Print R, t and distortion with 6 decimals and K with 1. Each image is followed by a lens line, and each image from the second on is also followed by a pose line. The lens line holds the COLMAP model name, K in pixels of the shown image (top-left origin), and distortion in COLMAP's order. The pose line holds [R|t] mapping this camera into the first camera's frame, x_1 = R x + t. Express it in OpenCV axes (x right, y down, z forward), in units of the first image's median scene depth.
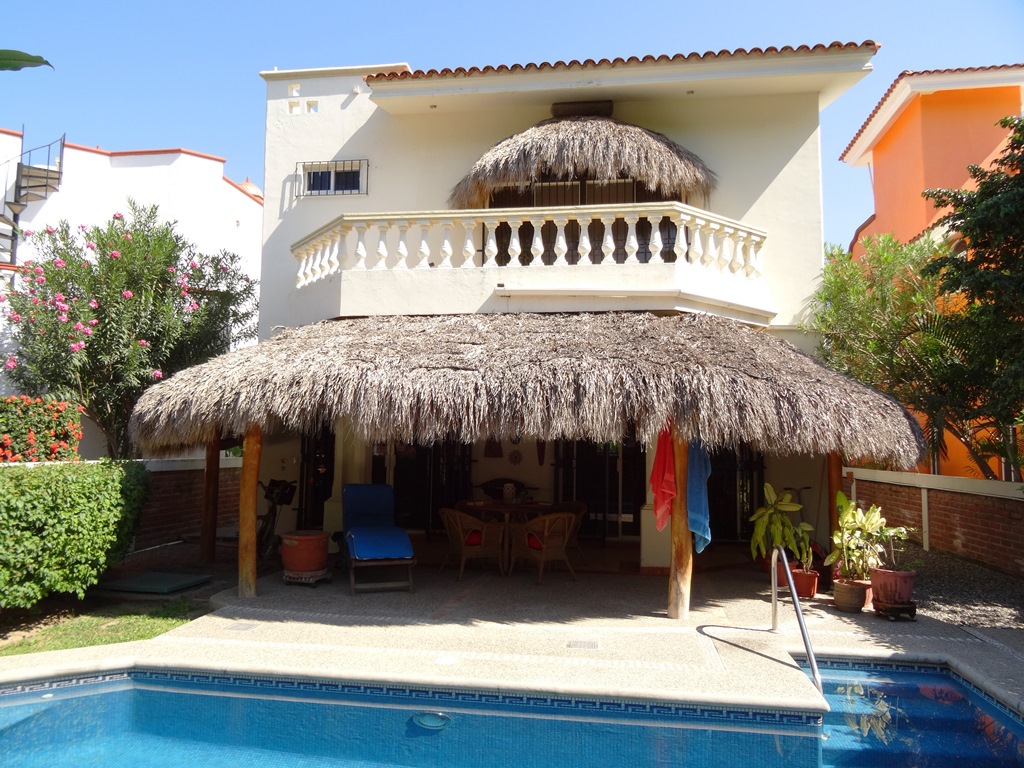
lens RADIAL K [[766.1, 0, 512.8], [0, 766.1, 383.3], [0, 0, 1]] dist [-0.001662, -0.000289]
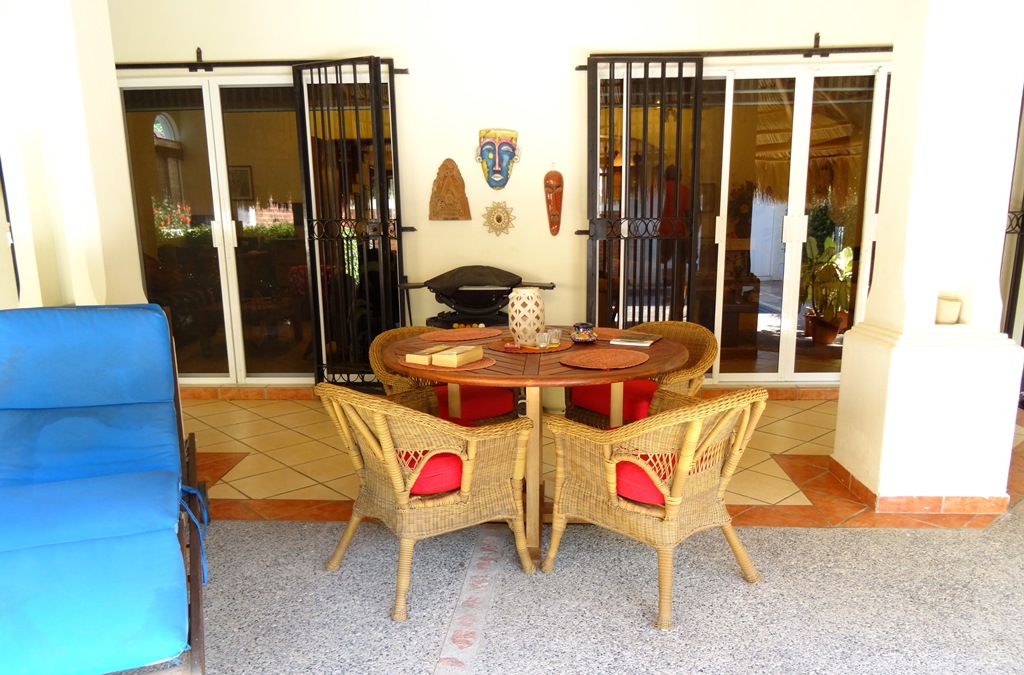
lens RADIAL K [[616.3, 0, 513.0], [0, 616.3, 337.4], [0, 0, 1]] dist [-0.000559, 0.000043]
pose [[0.990002, -0.055372, 0.129730, -0.048498], [0.018433, 0.962627, 0.270204, 0.079346], [-0.139843, -0.265111, 0.954023, 0.754783]]
